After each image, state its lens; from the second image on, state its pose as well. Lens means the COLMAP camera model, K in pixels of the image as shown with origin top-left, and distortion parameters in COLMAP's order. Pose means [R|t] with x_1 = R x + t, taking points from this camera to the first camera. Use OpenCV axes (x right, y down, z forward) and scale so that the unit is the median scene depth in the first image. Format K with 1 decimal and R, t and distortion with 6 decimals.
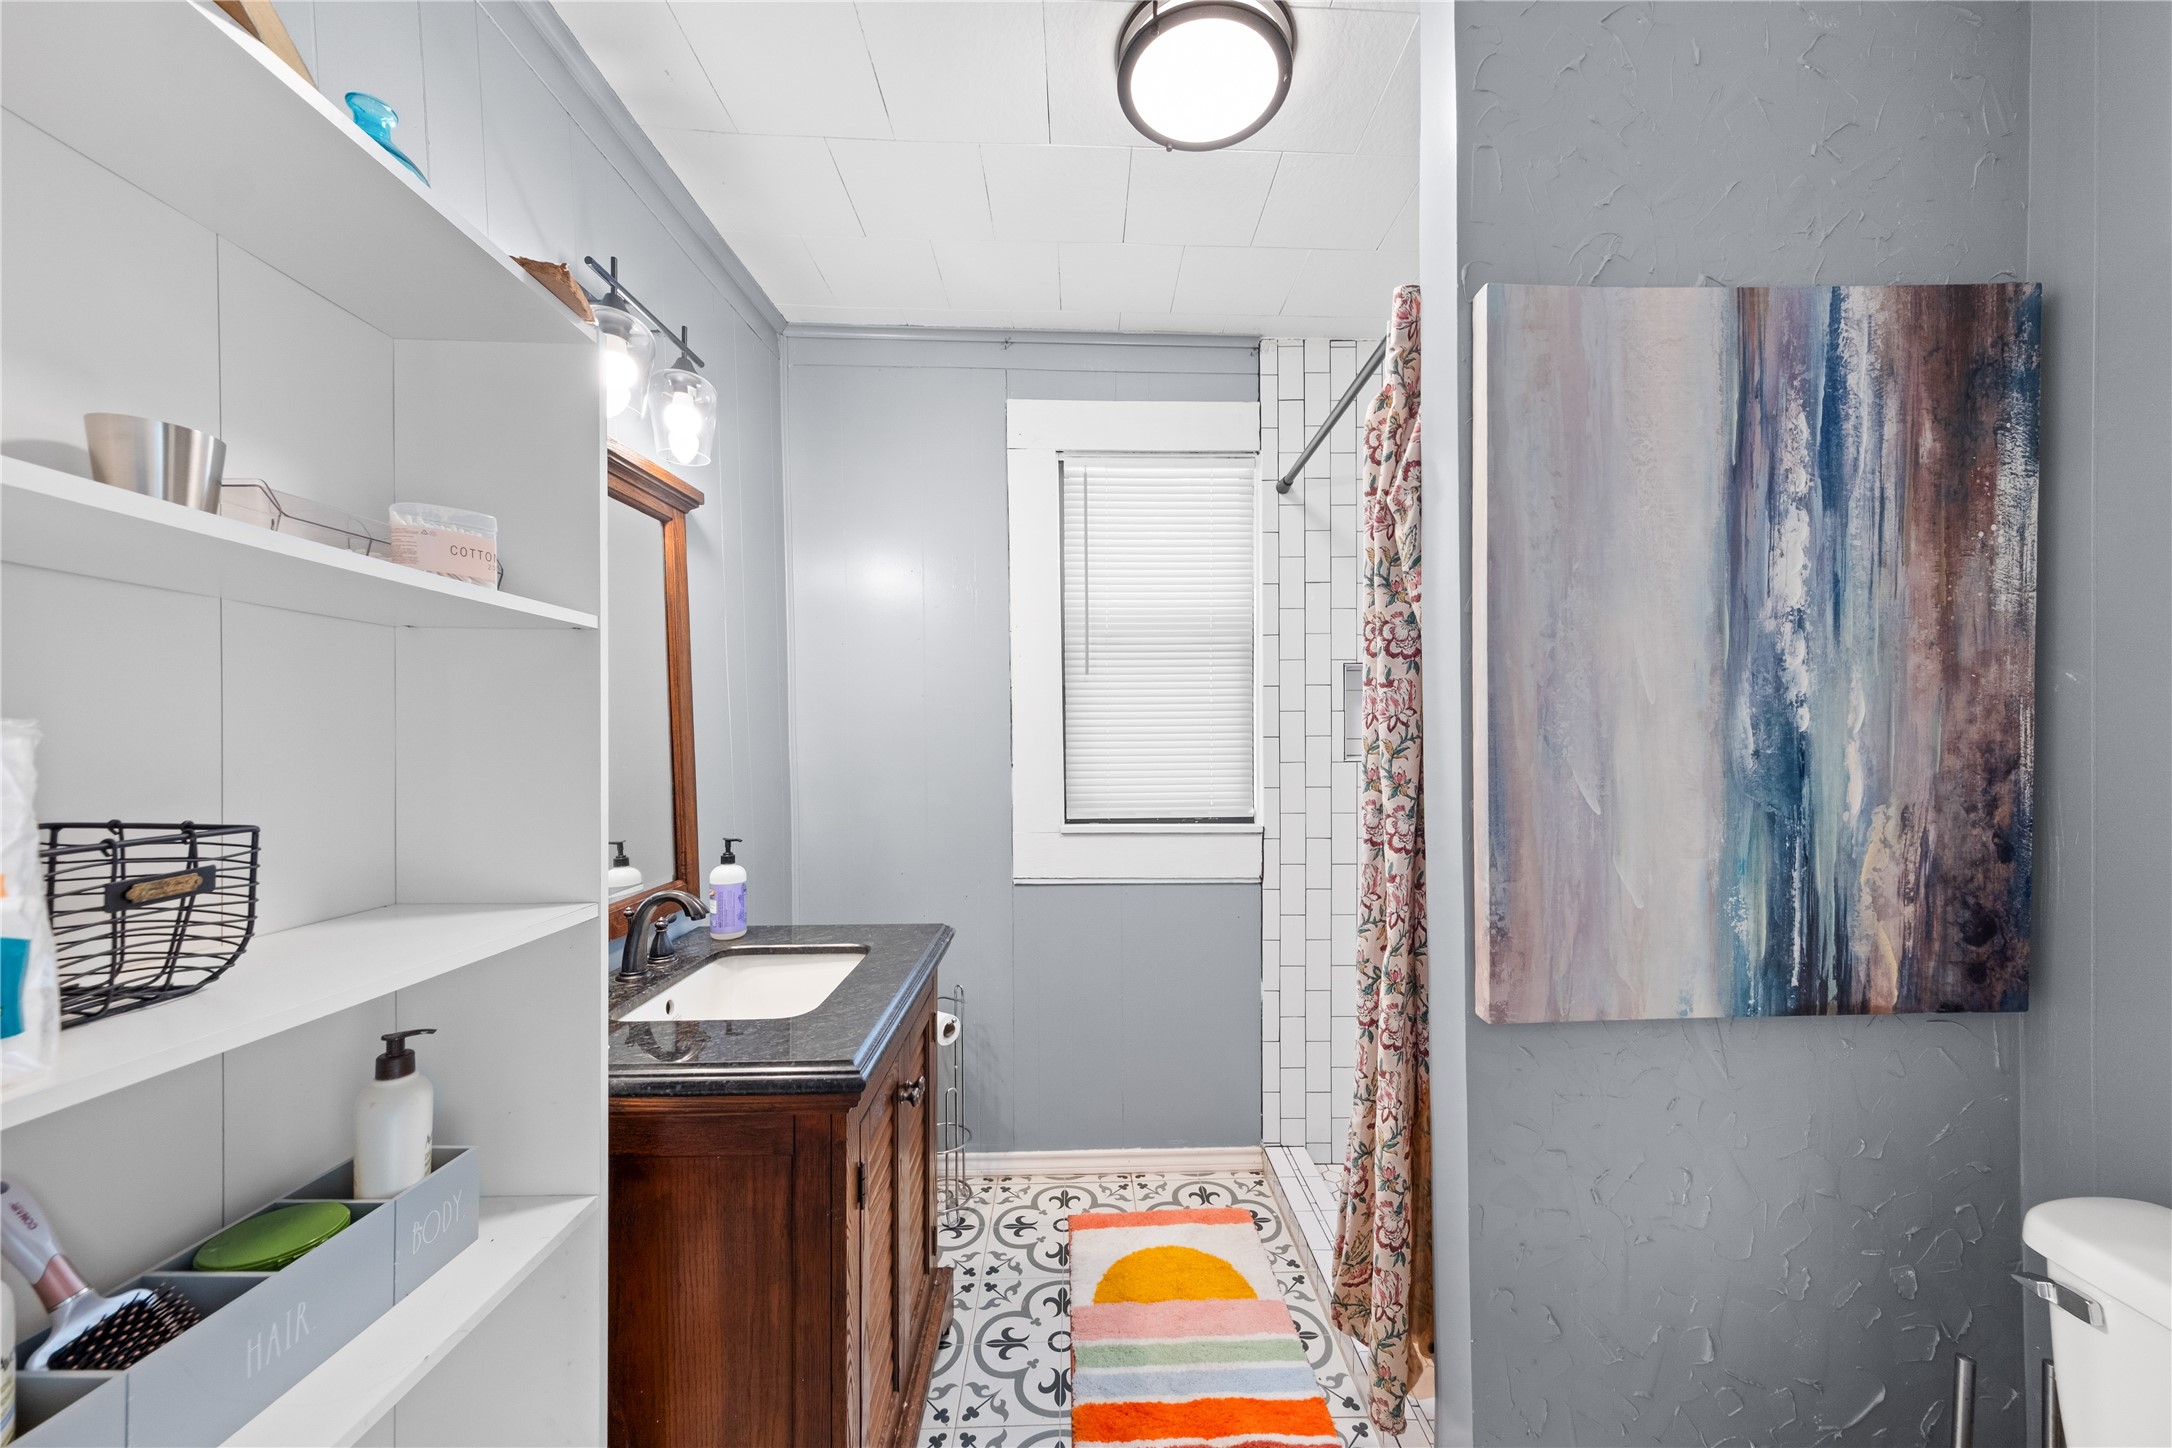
lens RADIAL K [[689.8, 0, 1079.6], [0, 689.8, 731.5], [0, 0, 1]] dist [0.000496, 0.000024]
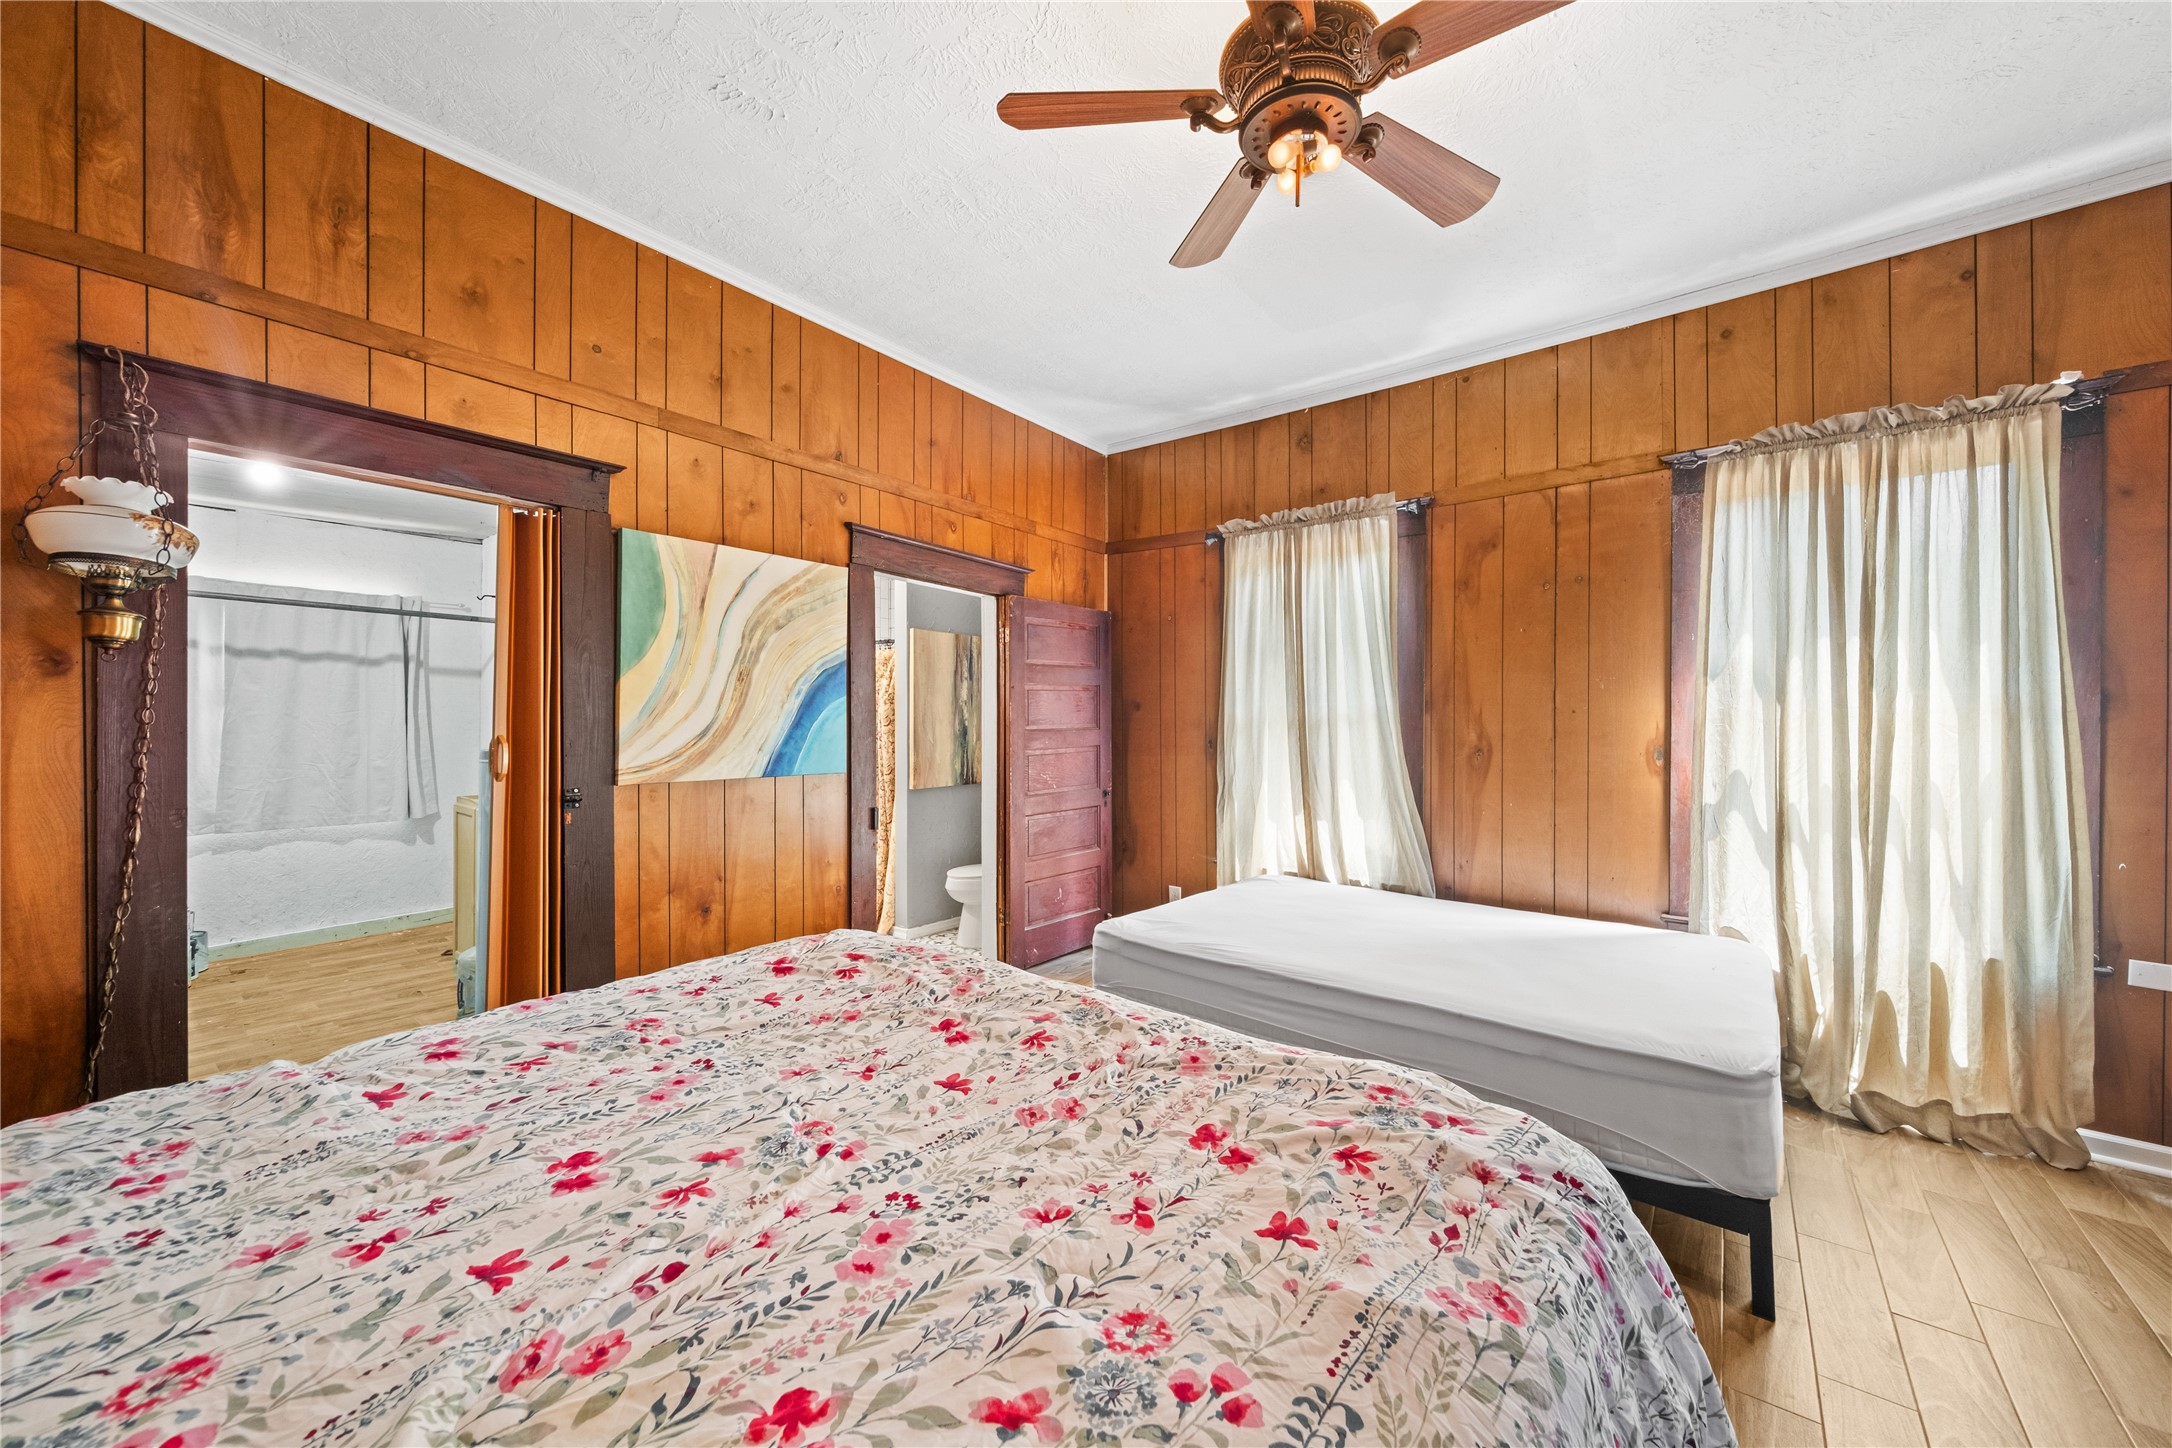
lens RADIAL K [[784.0, 0, 1079.5], [0, 784.0, 713.1], [0, 0, 1]] dist [0.001402, 0.000151]
pose [[0.662434, 0.009107, 0.749065, -2.521110], [-0.003562, 0.999953, -0.009007, -0.039815], [-0.749112, 0.003298, 0.662435, -3.206429]]
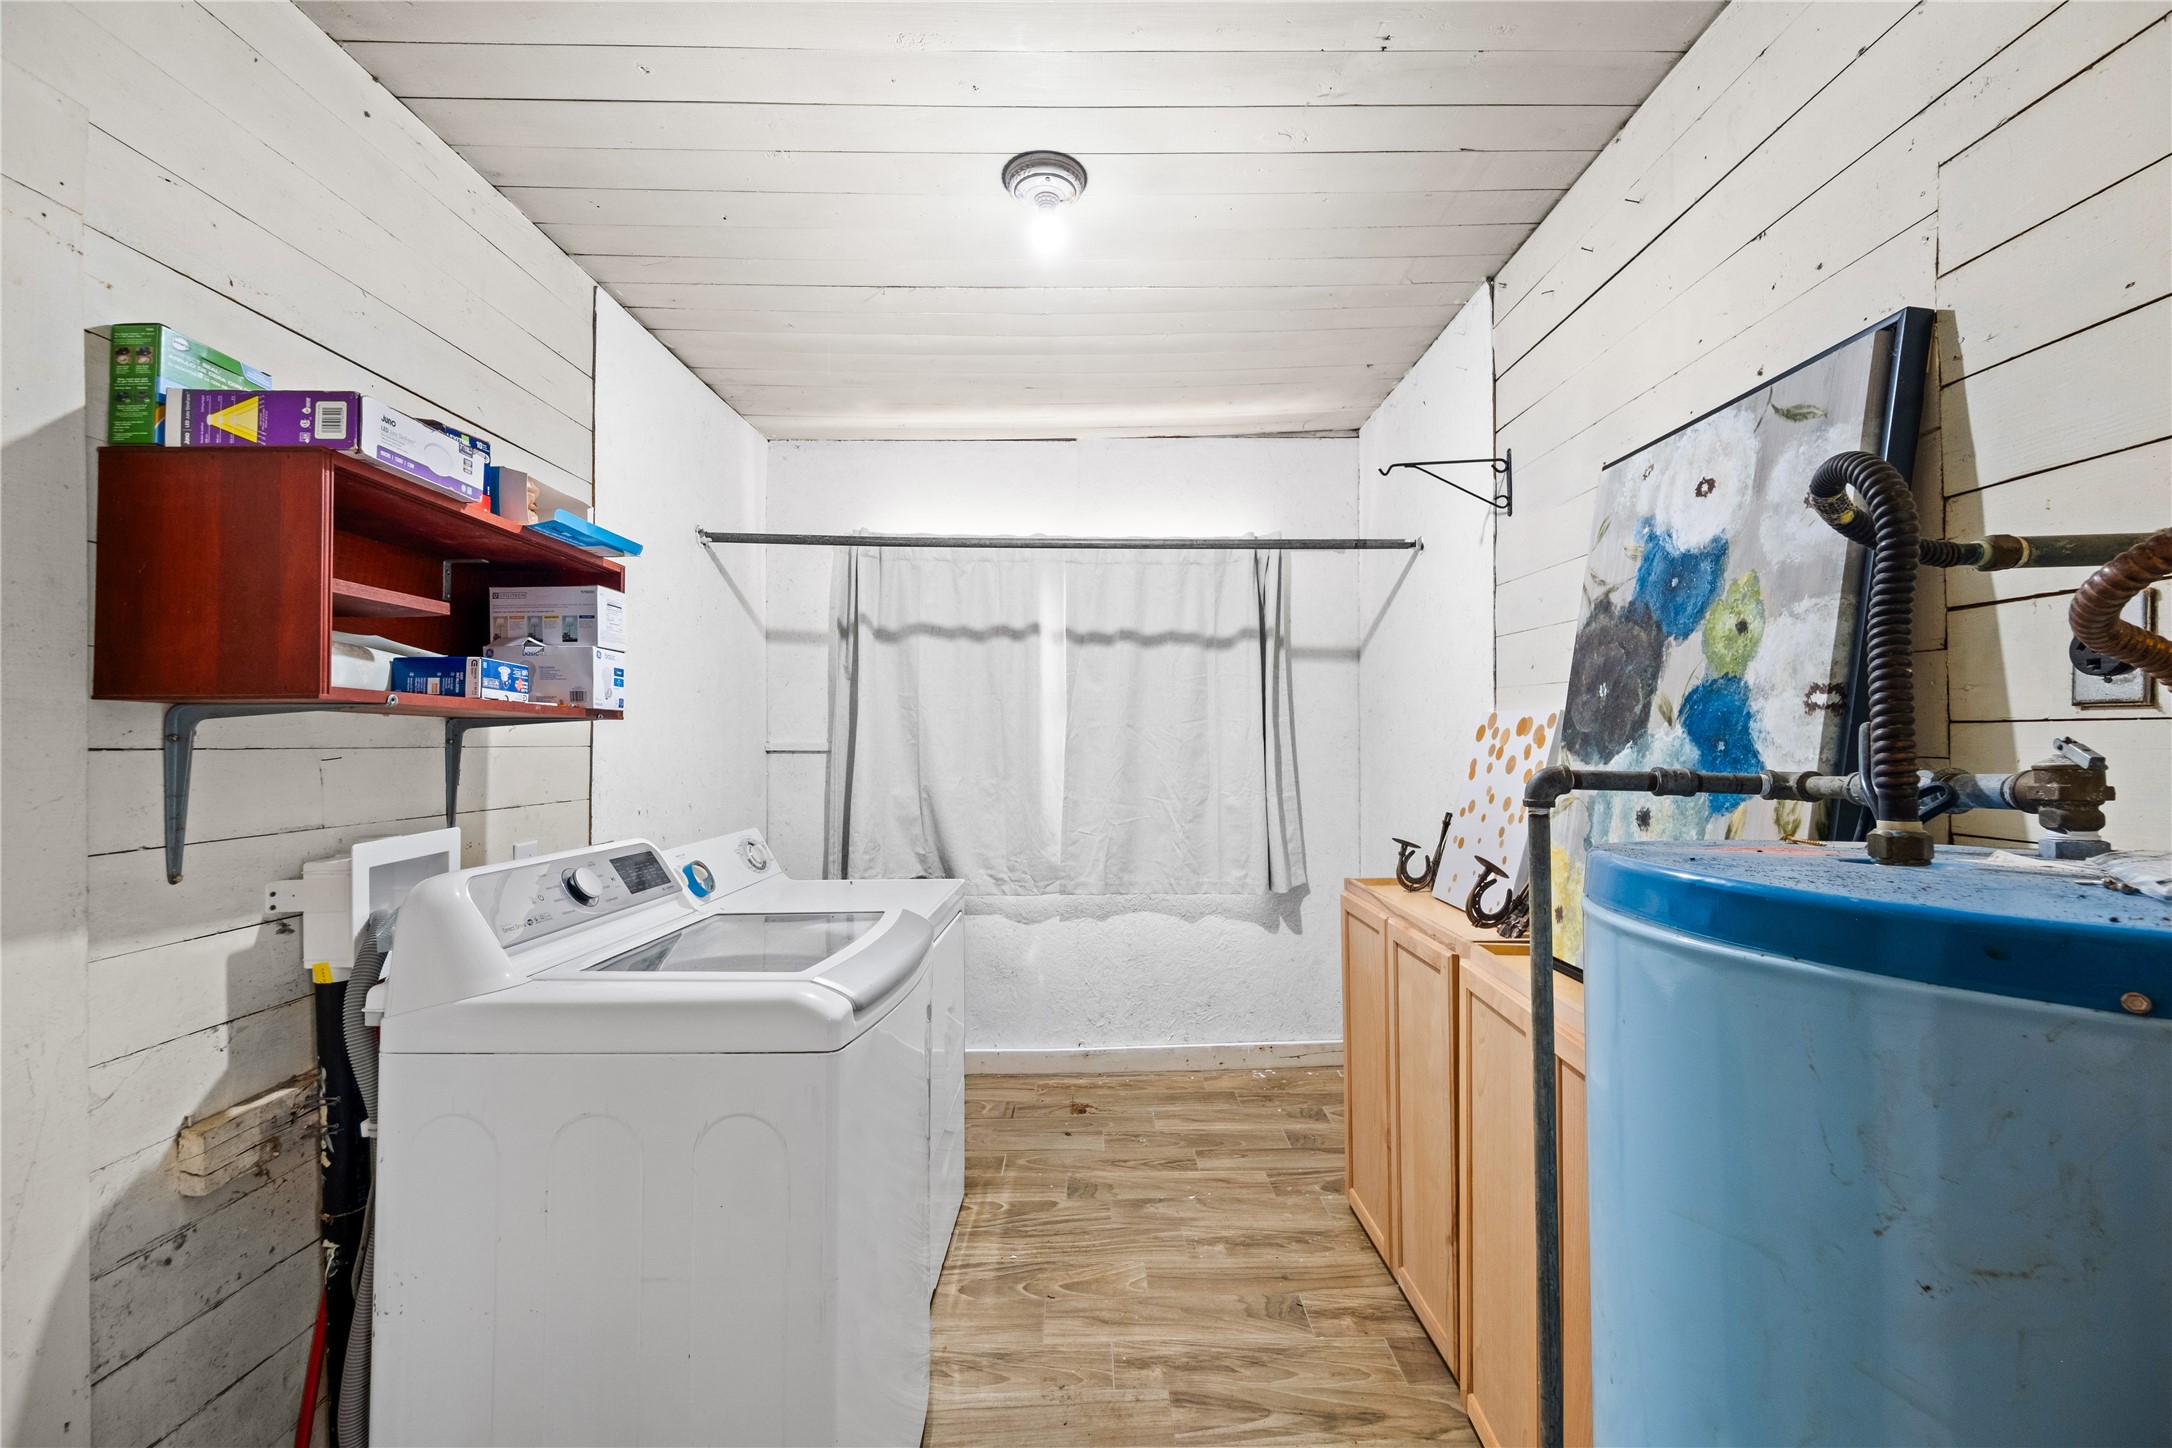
lens RADIAL K [[943.9, 0, 1096.6], [0, 943.9, 723.7], [0, 0, 1]] dist [0.022332, 0.000124]
pose [[0.999469, -0.003961, -0.032339, -2.120895], [0.003517, 0.999899, -0.013784, -0.009080], [0.032391, 0.013663, 0.999382, -0.152465]]
